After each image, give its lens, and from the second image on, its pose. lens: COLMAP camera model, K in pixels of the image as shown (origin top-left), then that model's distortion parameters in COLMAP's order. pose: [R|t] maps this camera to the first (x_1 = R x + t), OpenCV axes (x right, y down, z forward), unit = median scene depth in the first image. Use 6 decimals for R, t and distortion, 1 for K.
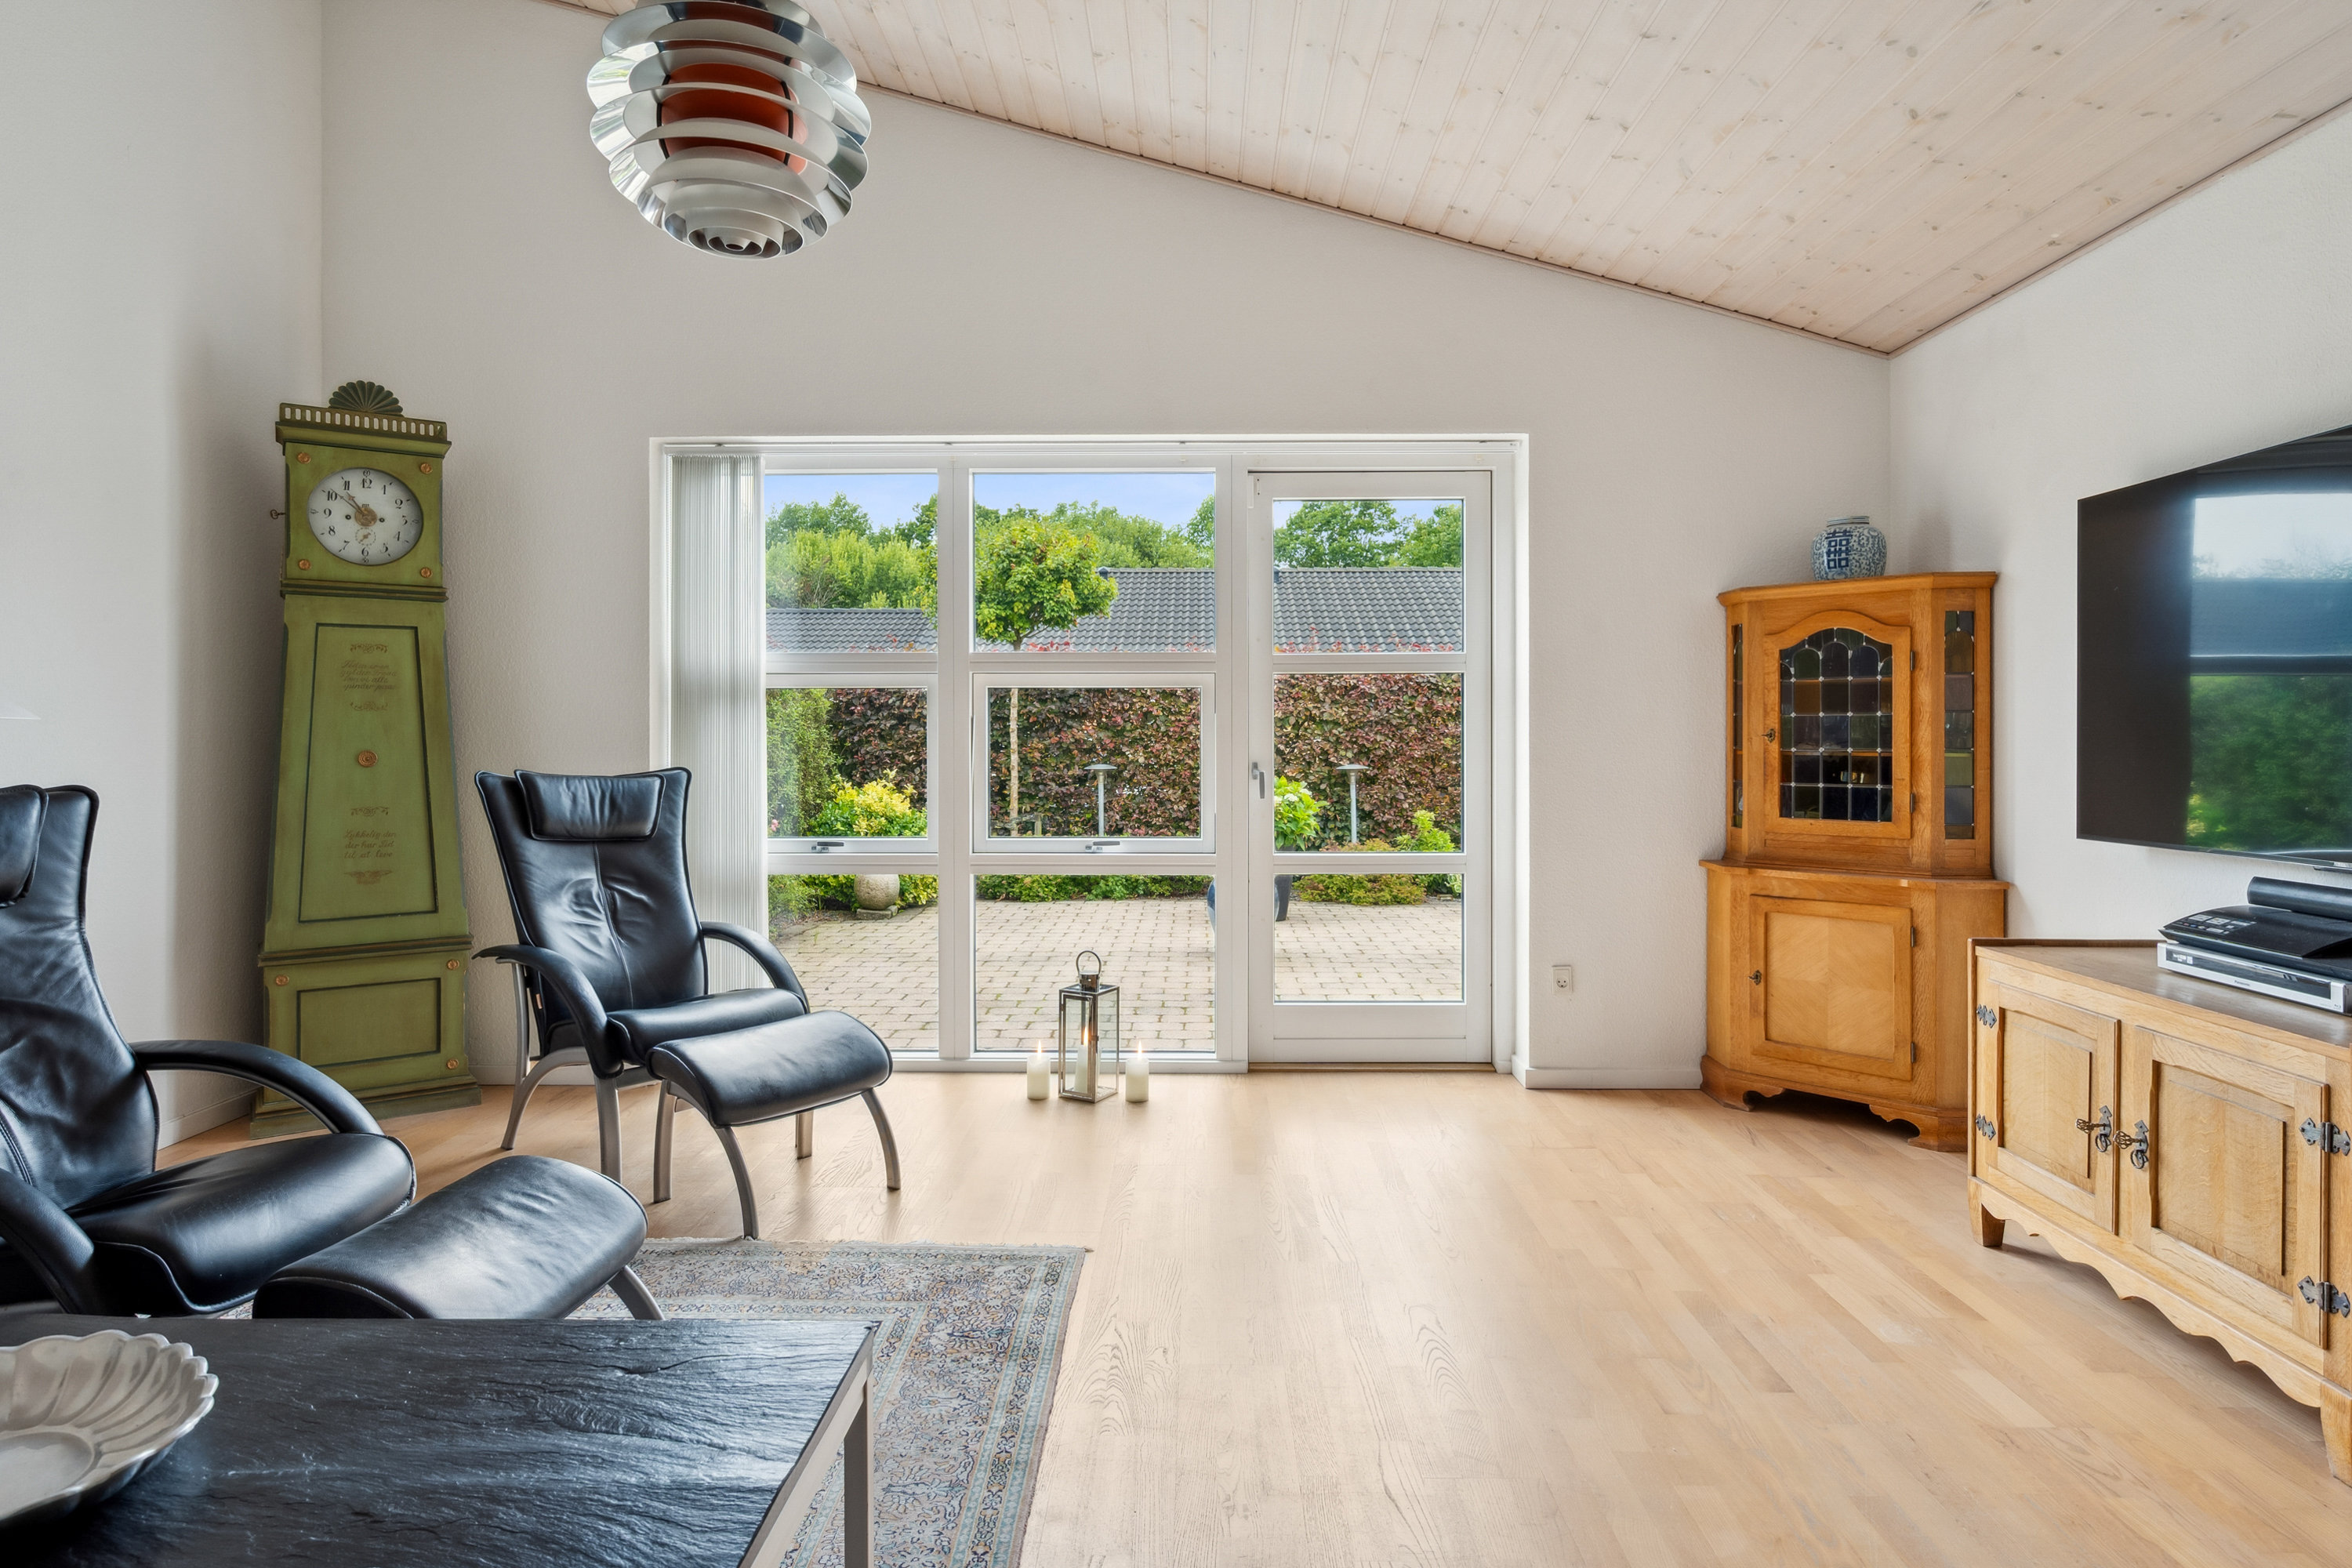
lens RADIAL K [[1284.8, 0, 1176.8], [0, 1284.8, 736.9], [0, 0, 1]] dist [-0.000820, -0.000846]
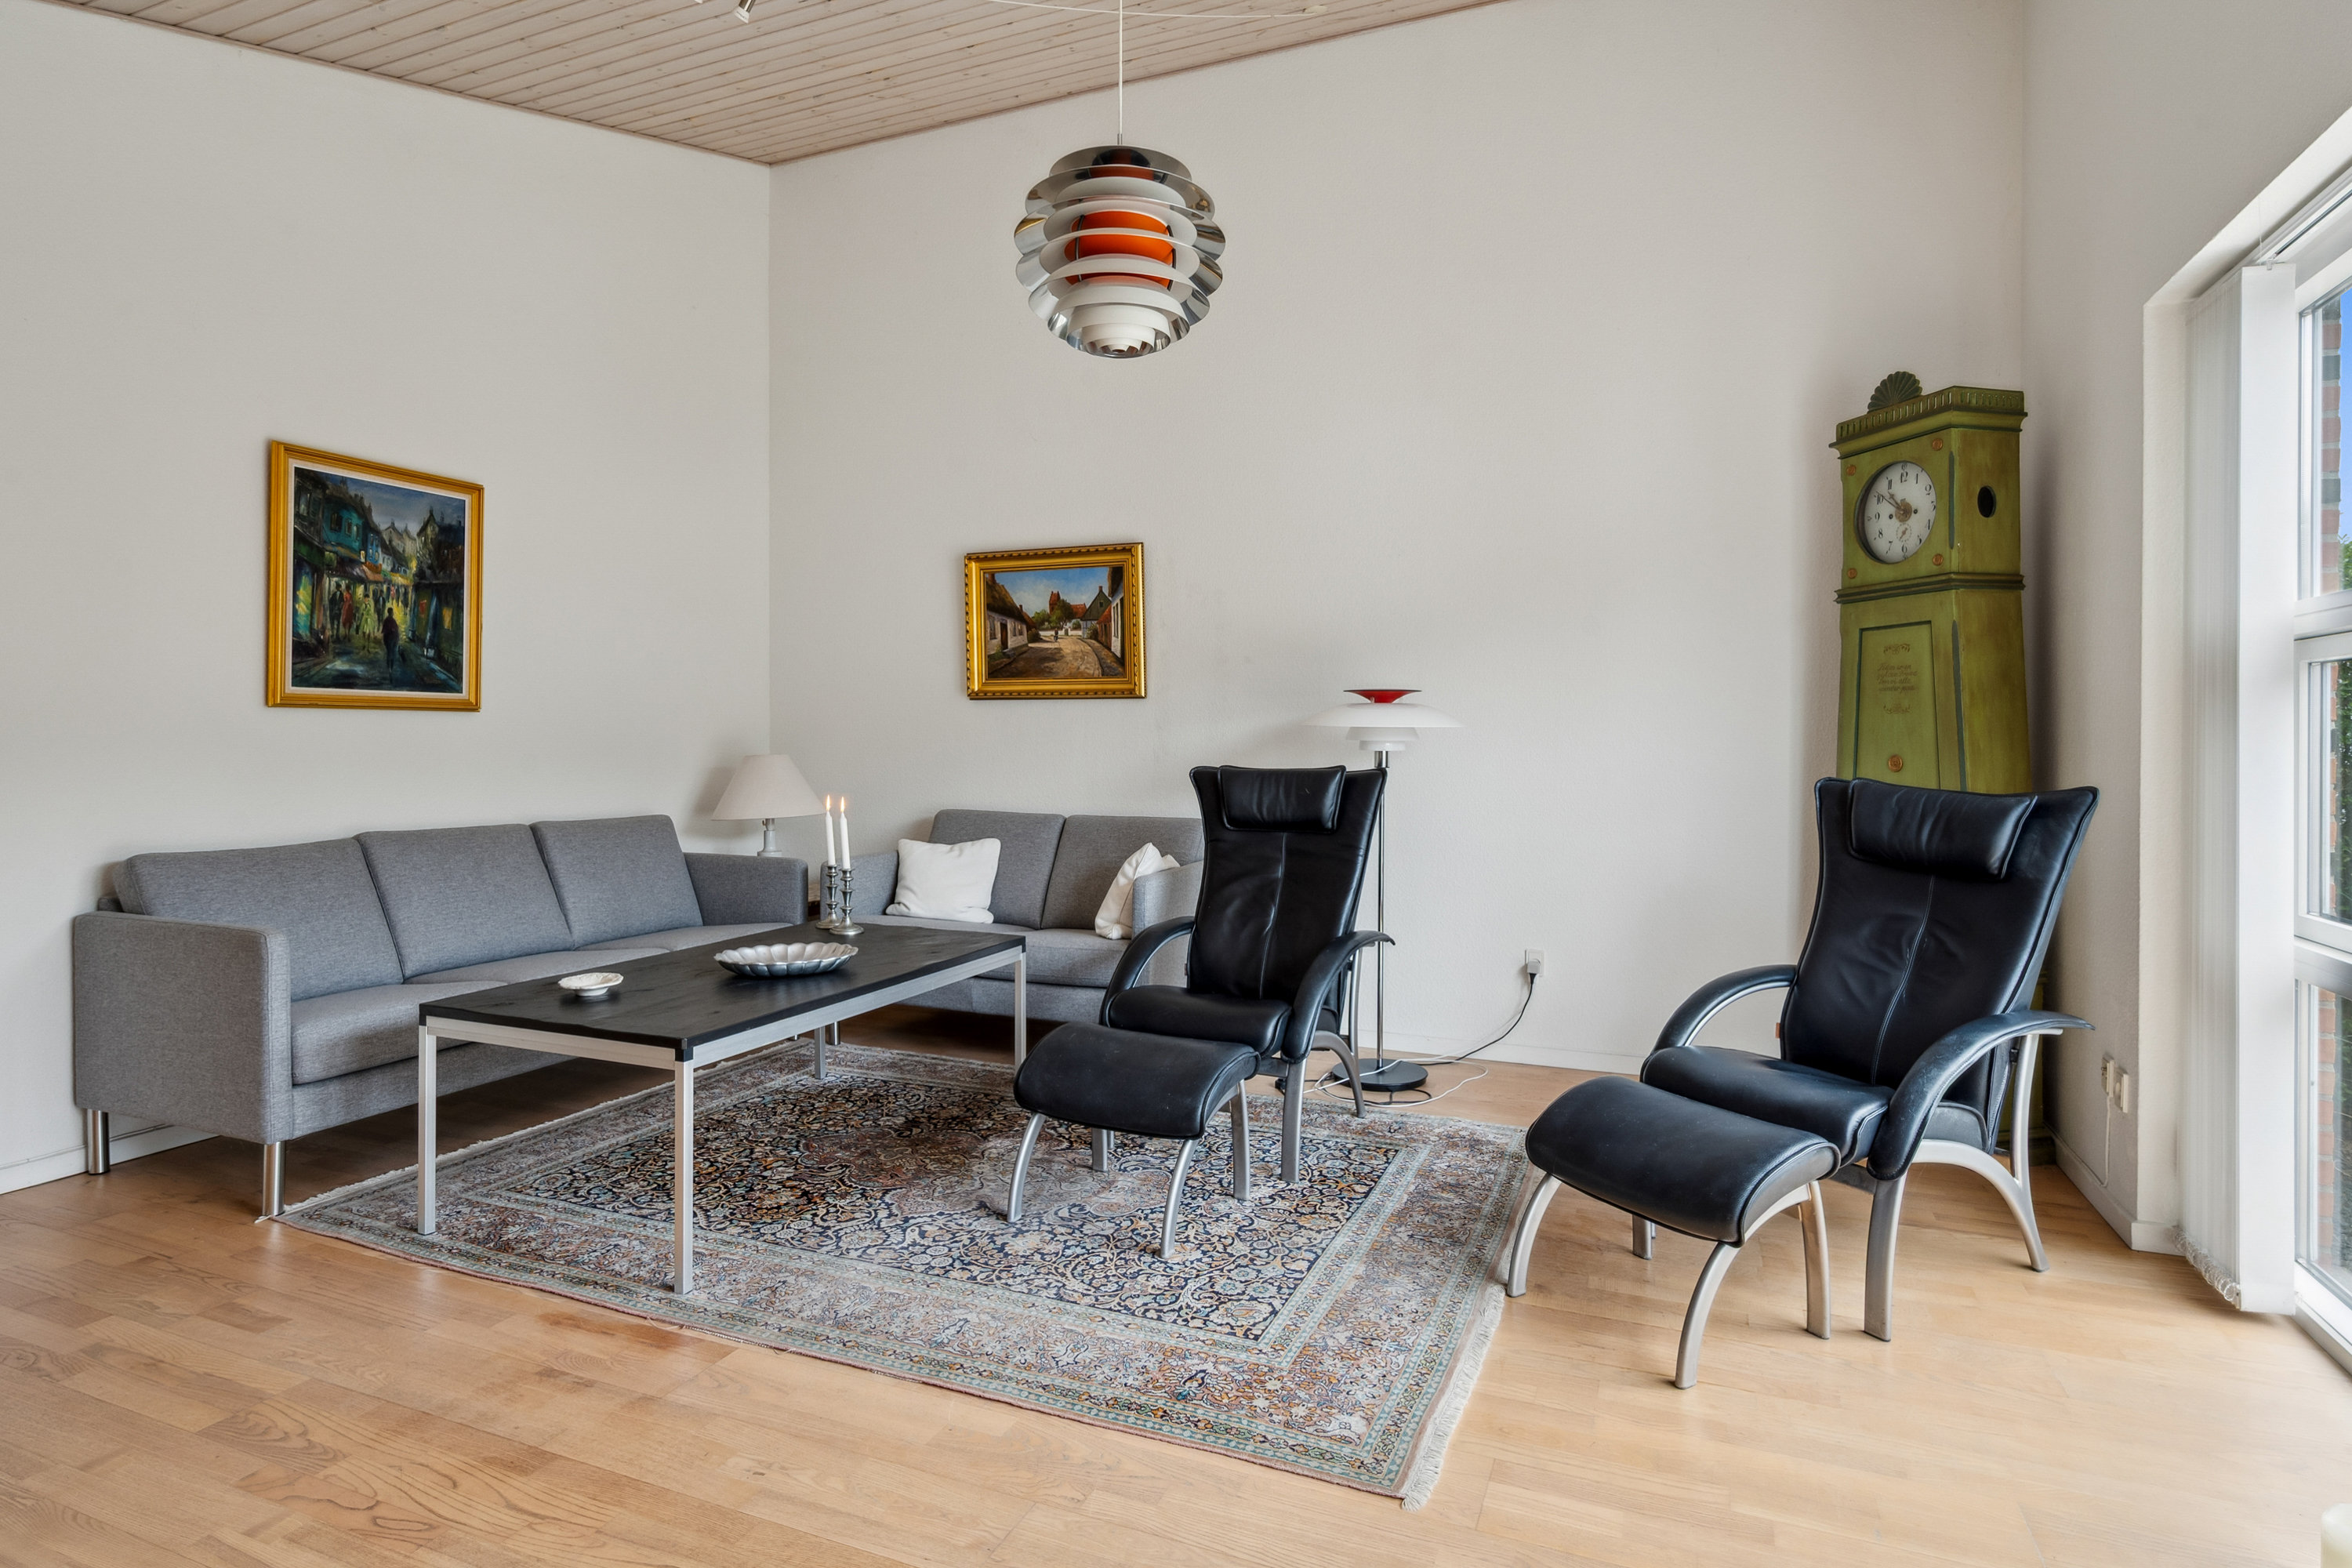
lens RADIAL K [[1225.7, 0, 1175.0], [0, 1225.7, 737.2], [0, 0, 1]] dist [0.001585, 0.000920]
pose [[-0.368952, 0.002159, -0.929446, 0.425267], [-0.004962, 0.999978, 0.004292, -0.003796], [0.929435, 0.006196, -0.368933, 0.832251]]
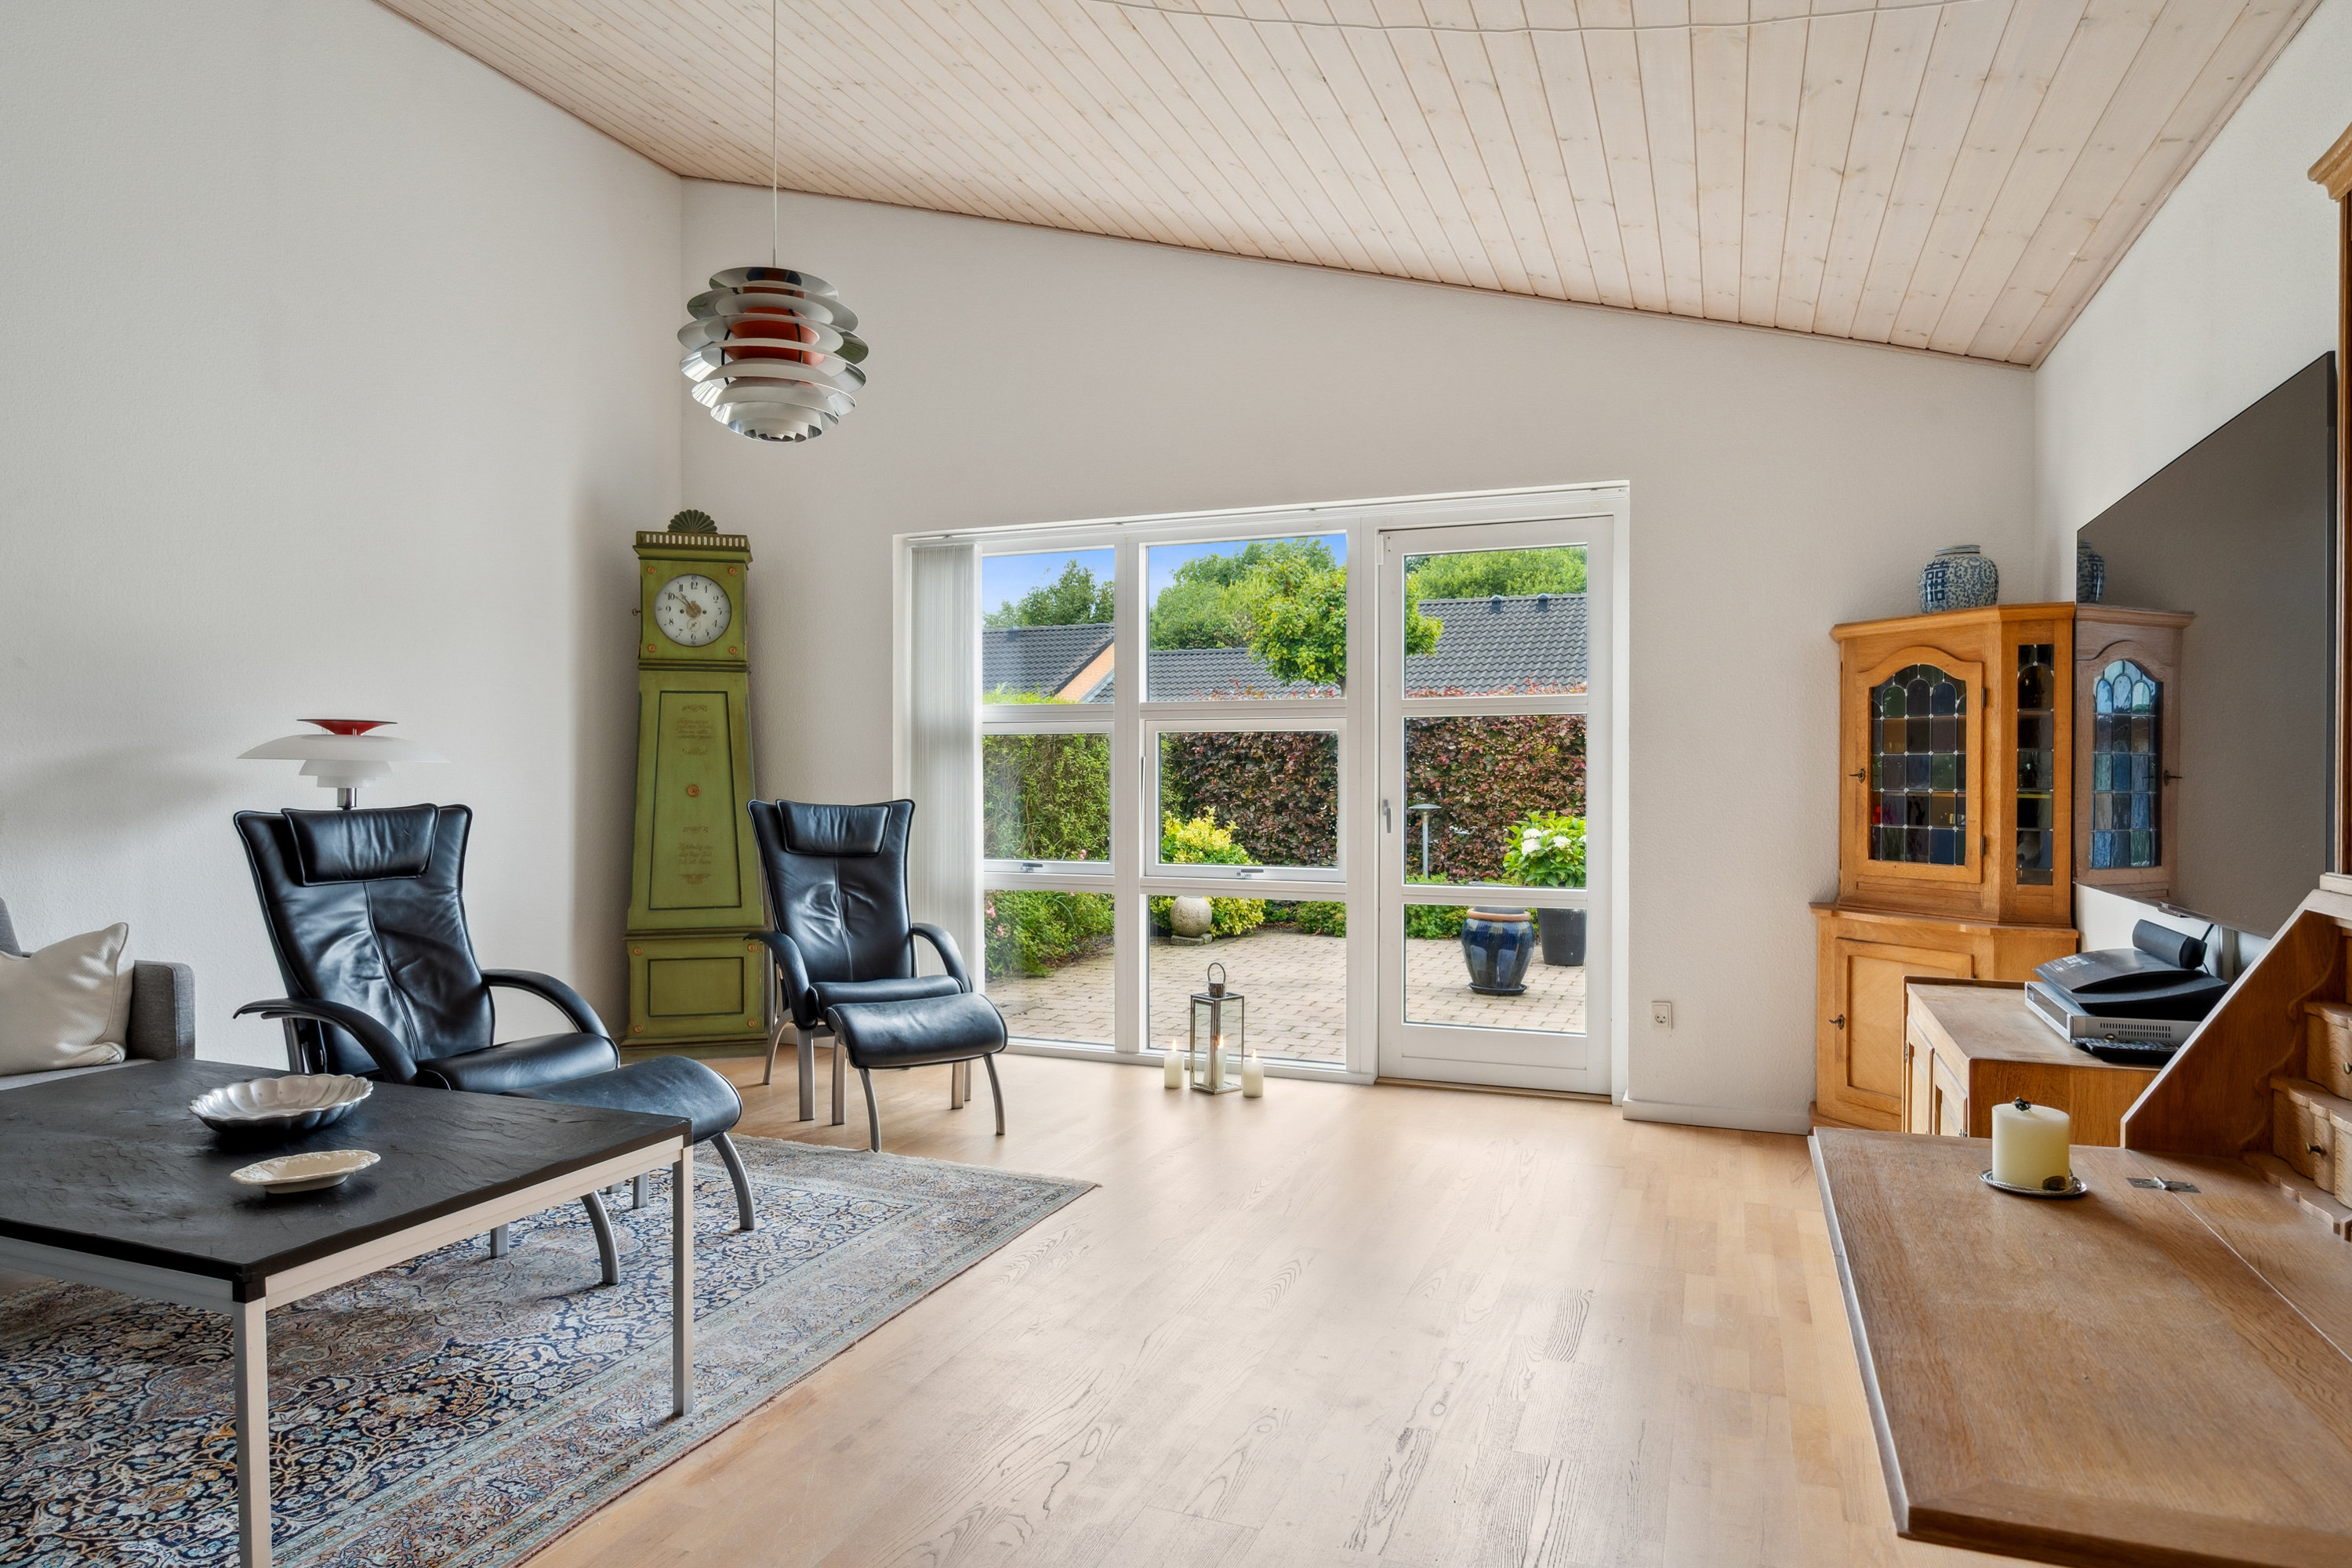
lens RADIAL K [[1378.4, 0, 1176.0], [0, 1378.4, 784.0], [0, 0, 1]] dist [0.000896, 0.000467]
pose [[0.933888, 0.004194, -0.357541, 0.355686], [-0.002248, 0.999980, 0.005856, 0.000448], [0.357558, -0.004665, 0.933879, -0.166798]]
